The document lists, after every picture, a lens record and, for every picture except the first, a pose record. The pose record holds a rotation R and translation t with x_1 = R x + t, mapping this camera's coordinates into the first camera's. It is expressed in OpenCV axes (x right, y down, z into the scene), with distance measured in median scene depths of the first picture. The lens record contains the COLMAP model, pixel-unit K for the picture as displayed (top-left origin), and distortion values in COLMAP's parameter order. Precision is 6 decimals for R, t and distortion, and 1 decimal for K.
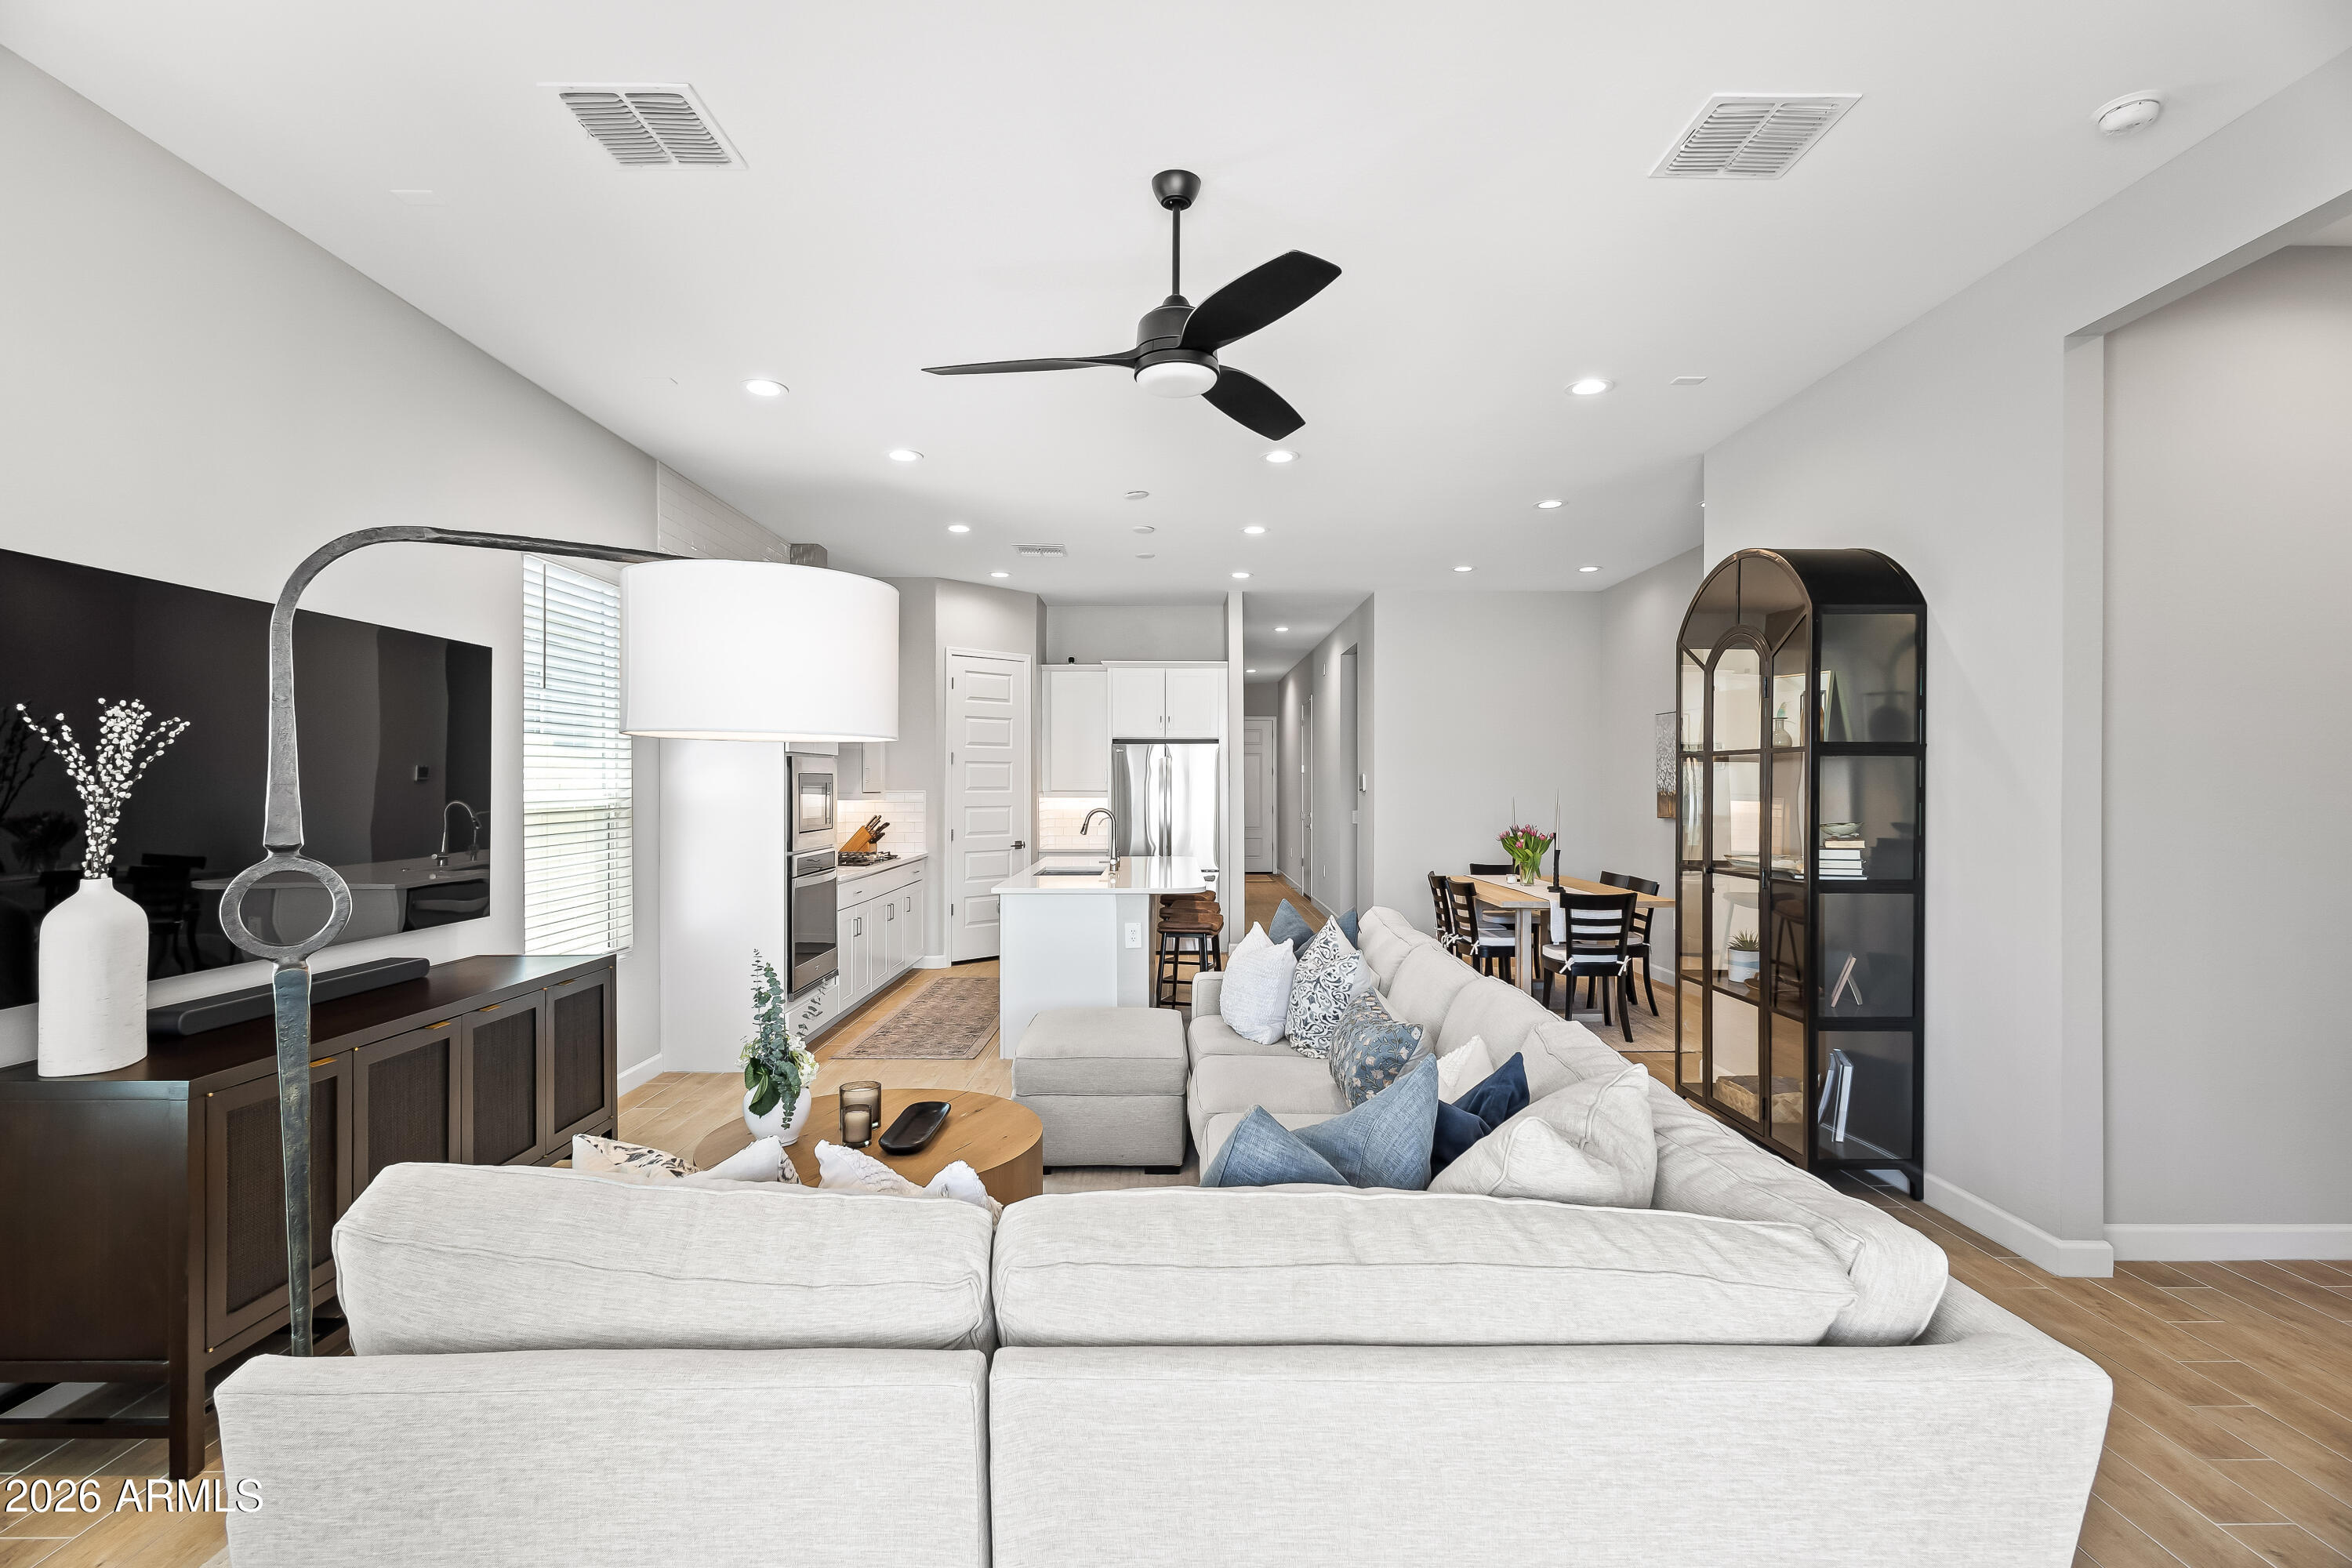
lens RADIAL K [[1087.5, 0, 1170.3], [0, 1087.5, 783.3], [0, 0, 1]] dist [0.007048, -0.001088]
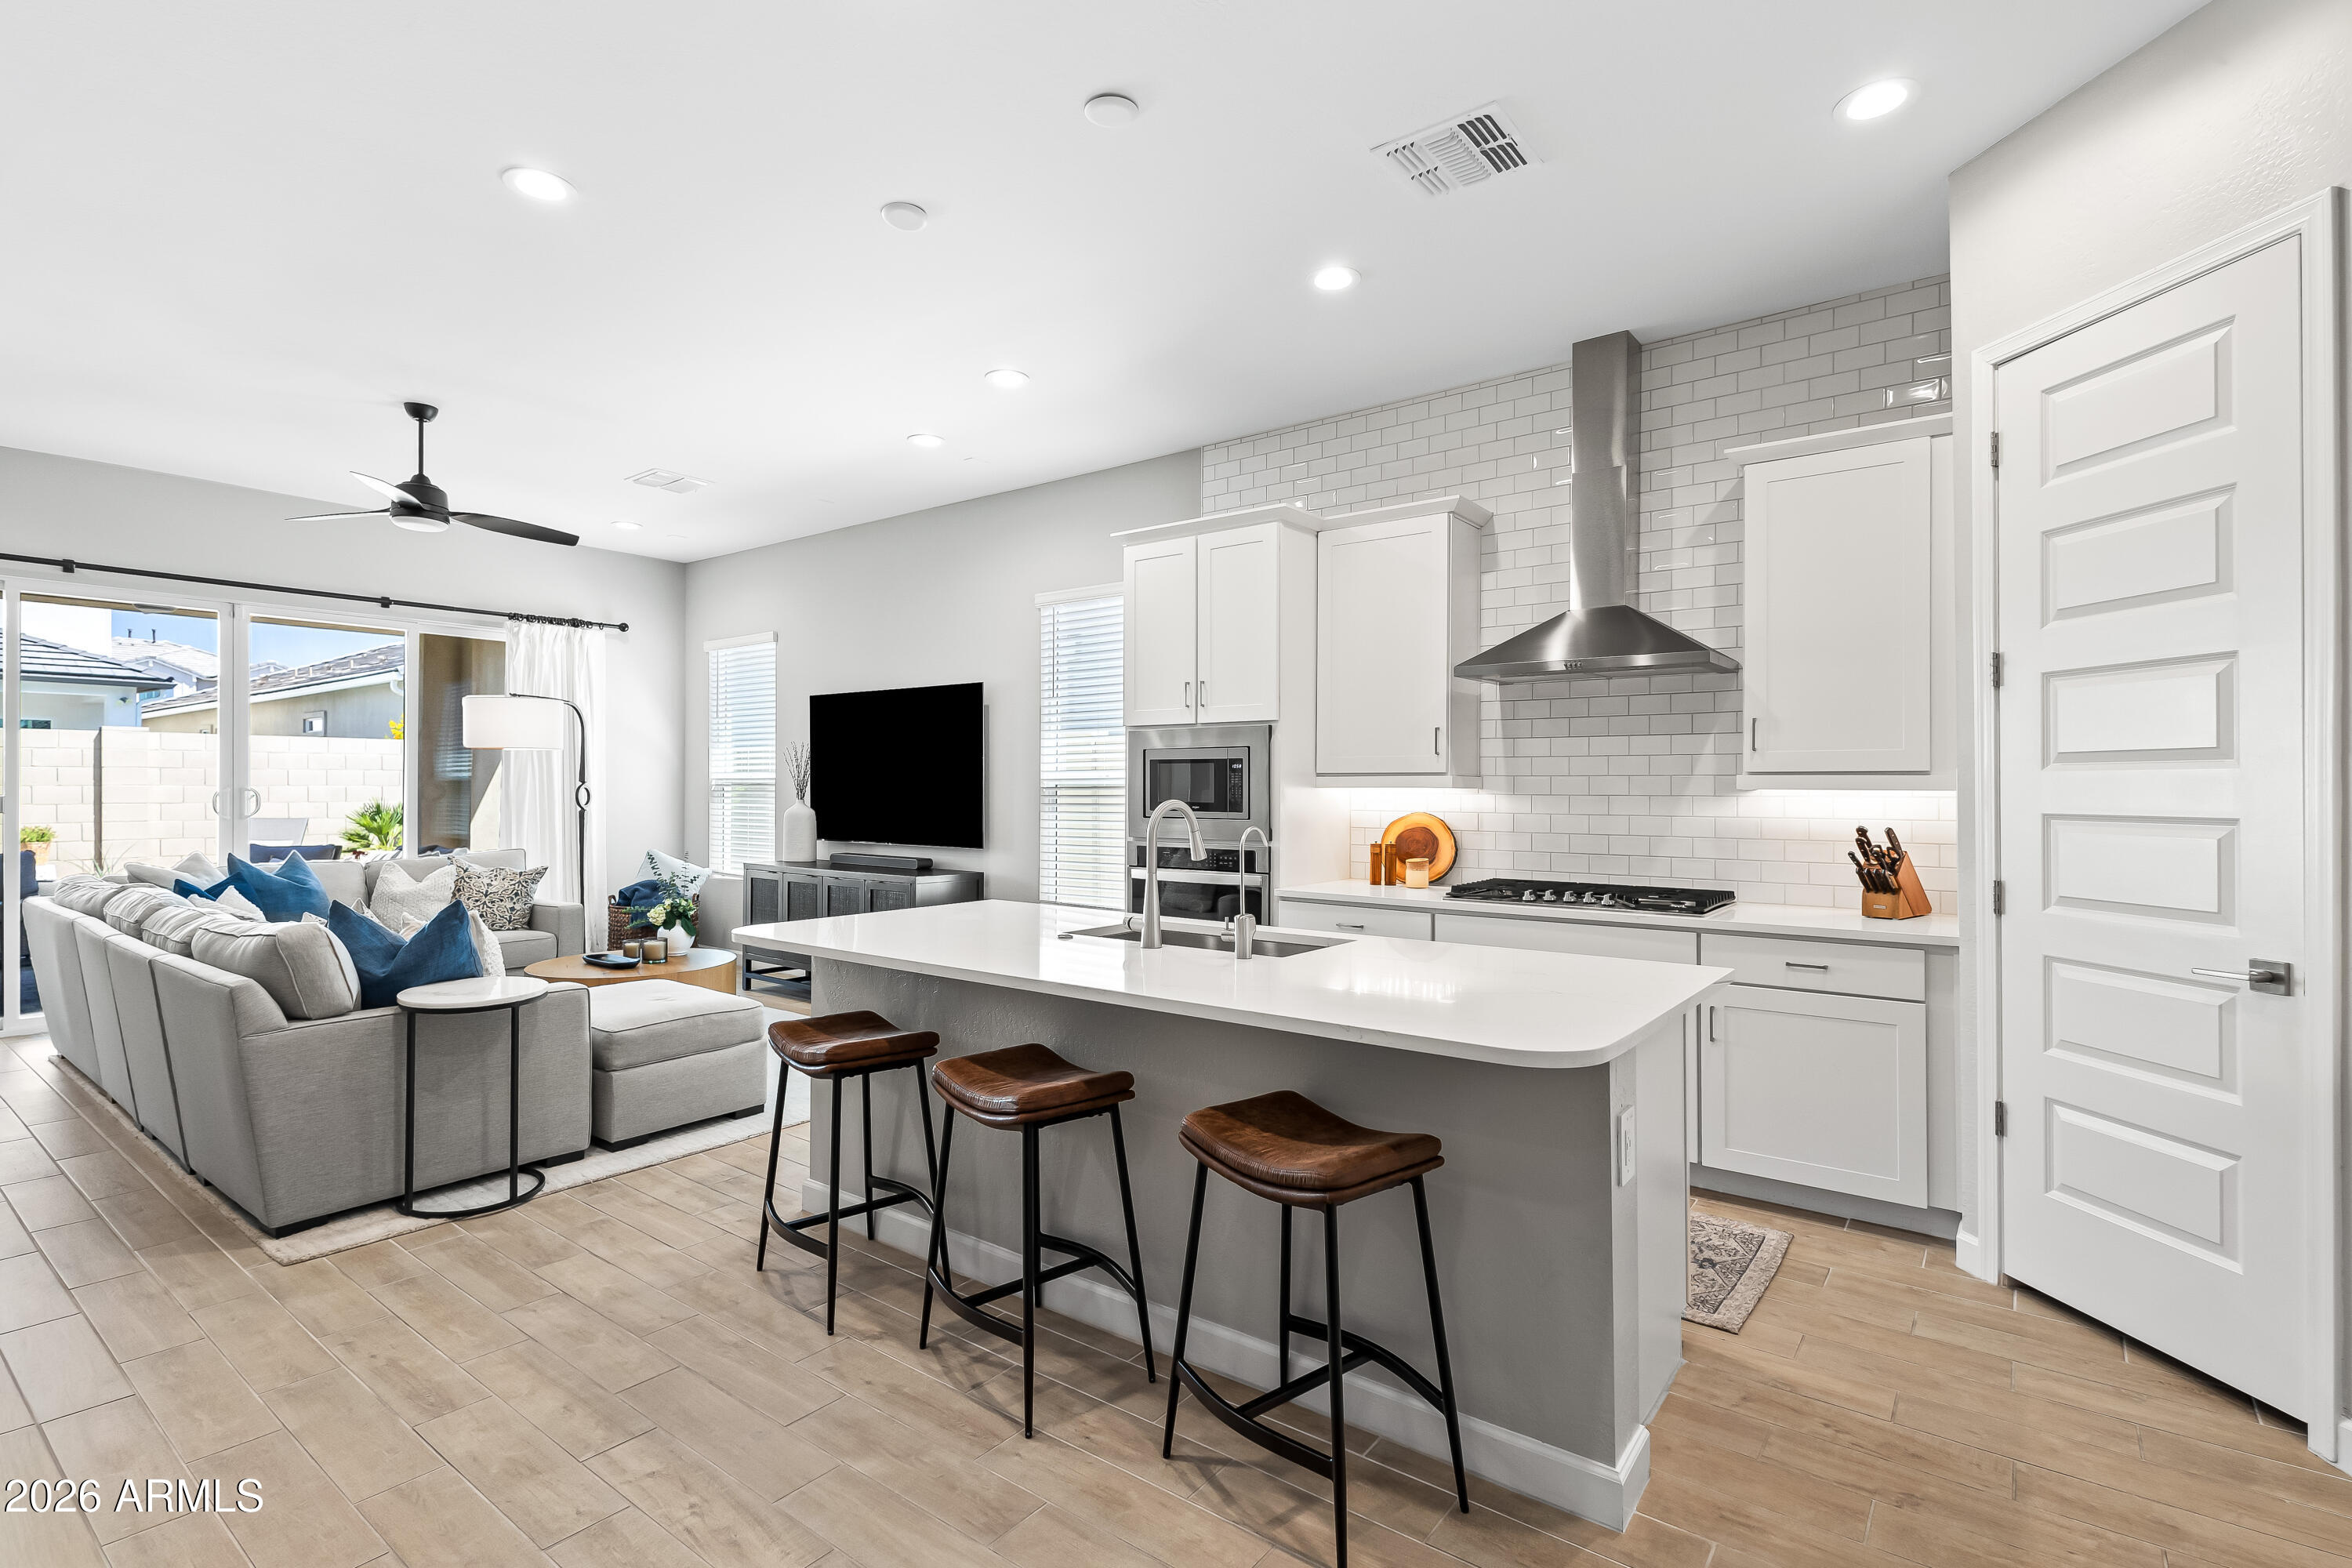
lens RADIAL K [[1087.5, 0, 1170.3], [0, 1087.5, 783.3], [0, 0, 1]] dist [0.007048, -0.001088]
pose [[-0.610562, -0.004446, -0.791956, 0.229932], [-0.001859, 0.999990, -0.004181, 0.014224], [0.791966, -0.001081, -0.610564, 1.013193]]
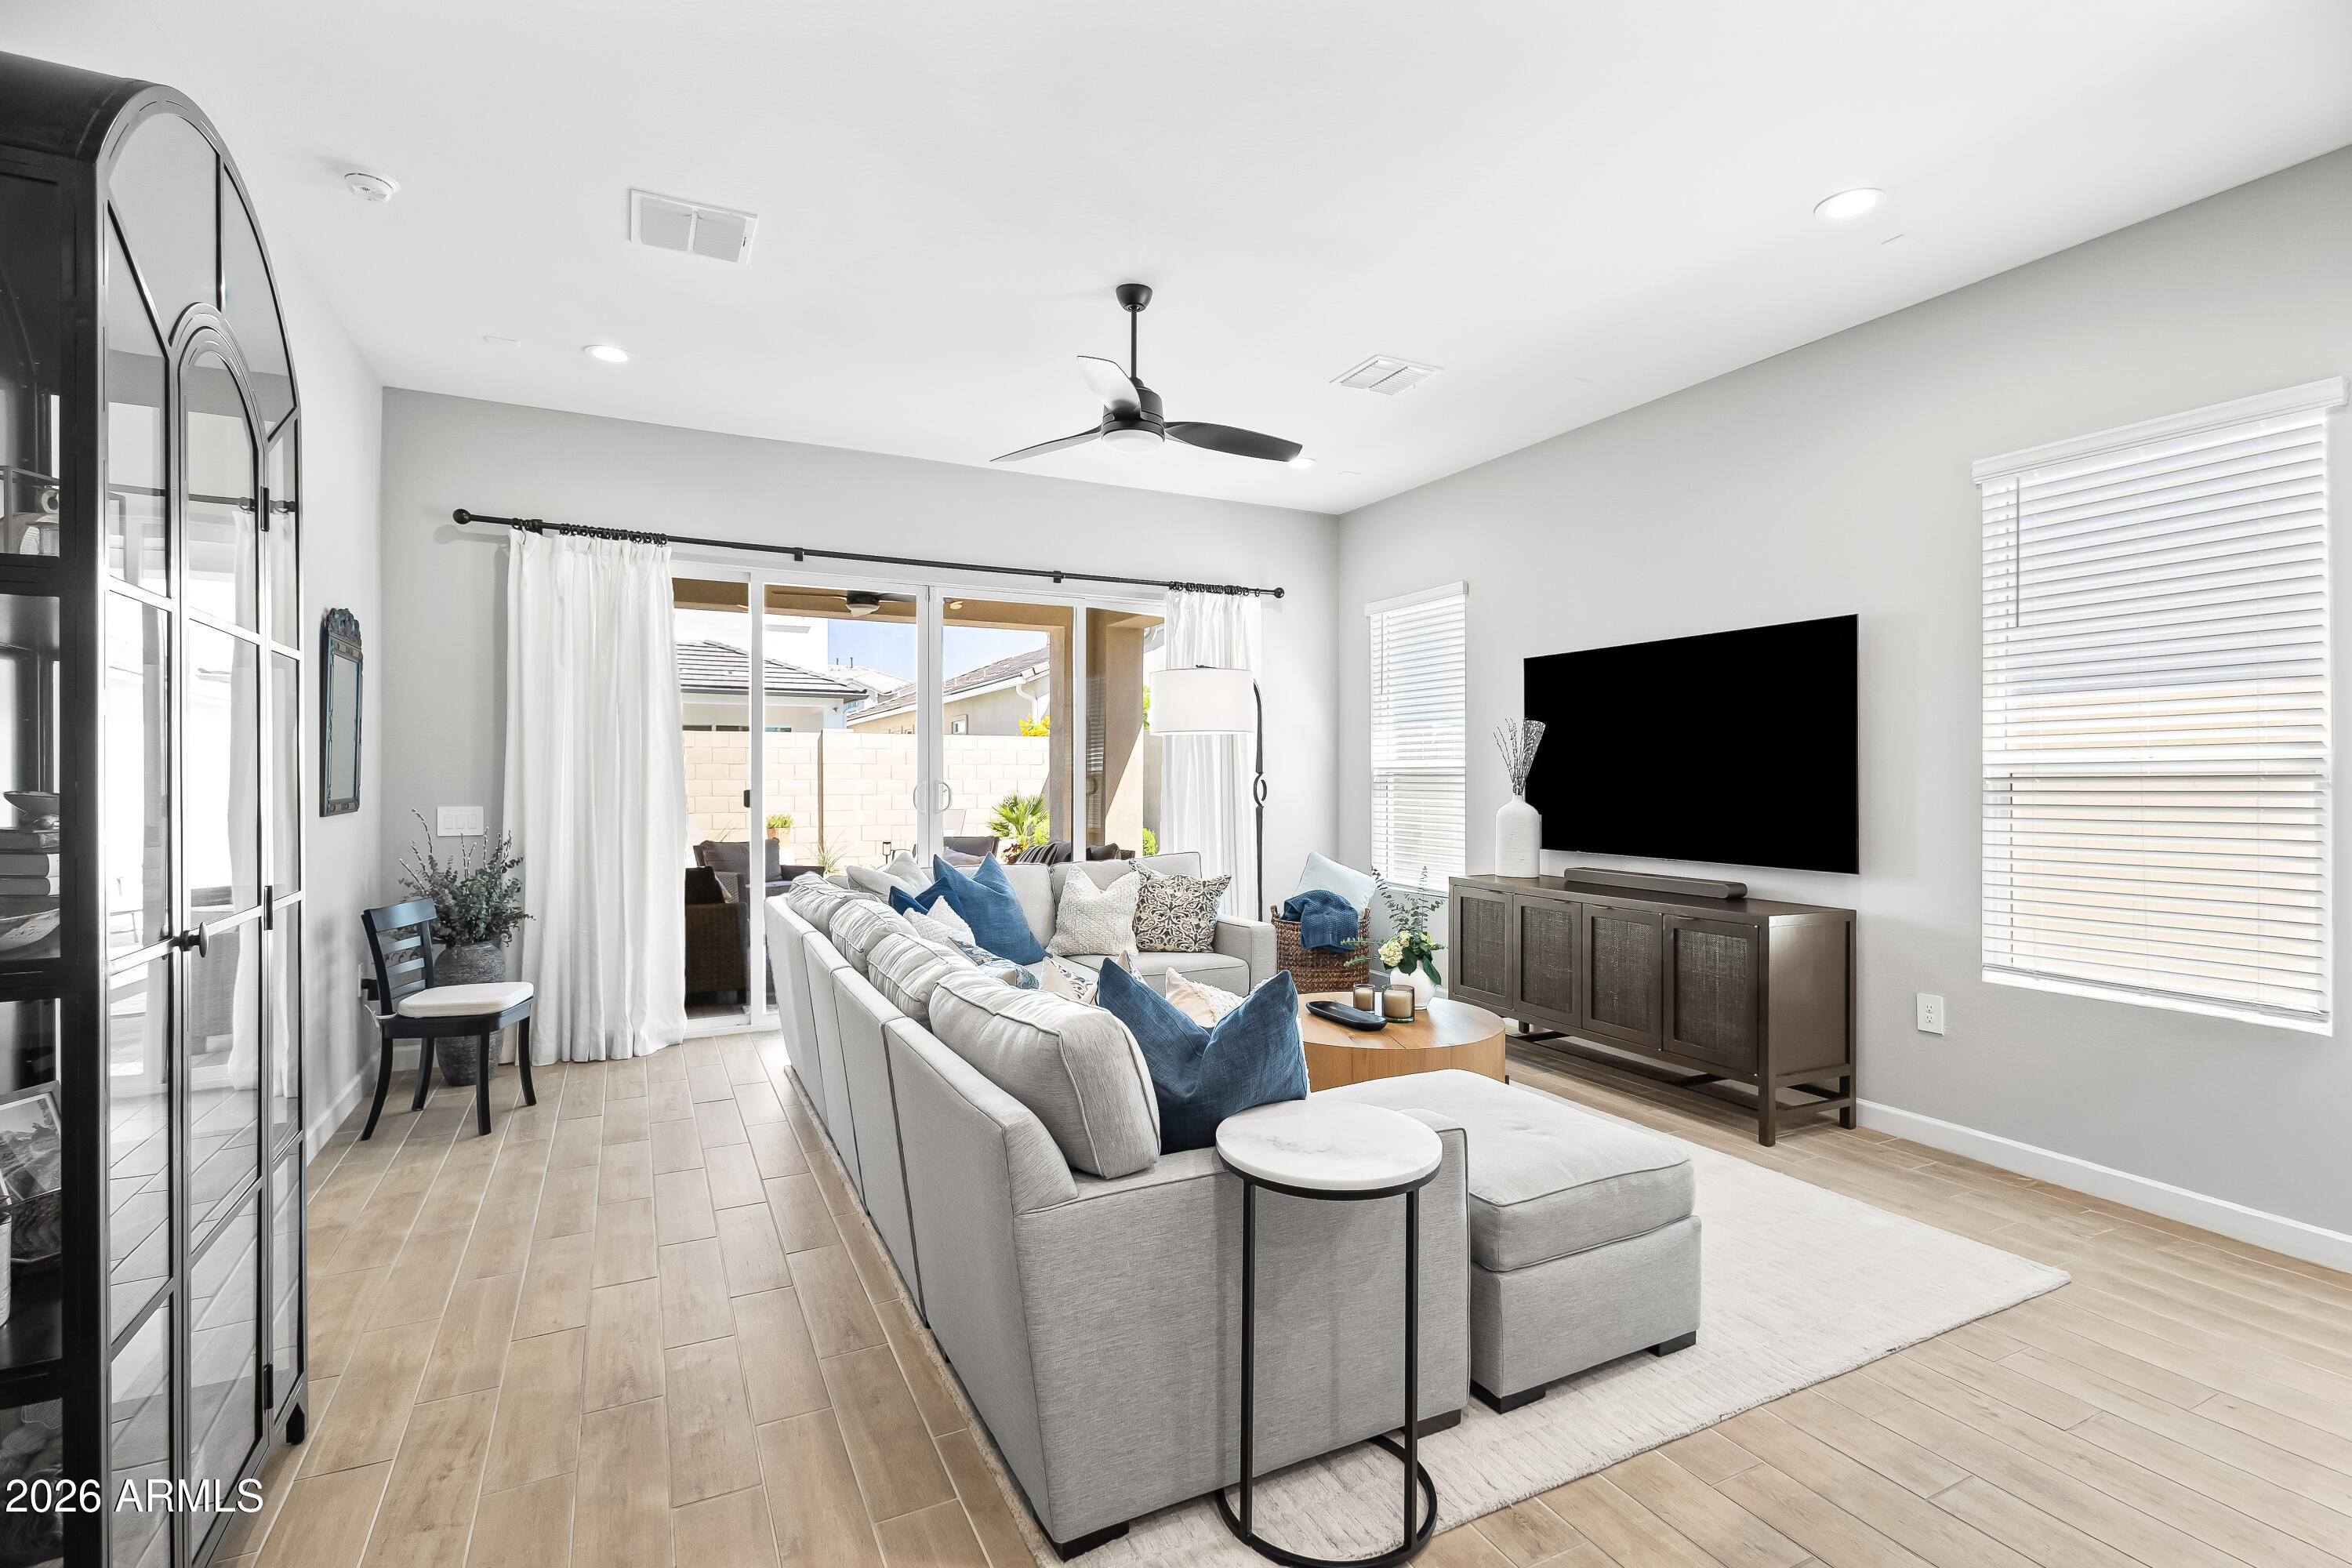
lens RADIAL K [[1086.7, 0, 1184.4], [0, 1086.7, 777.2], [0, 0, 1]] dist [0.006658, 0.000174]
pose [[-0.894930, -0.000455, -0.446206, 0.194907], [0.000554, 0.999998, -0.002131, 0.014612], [0.446206, -0.002154, -0.894928, 0.748112]]
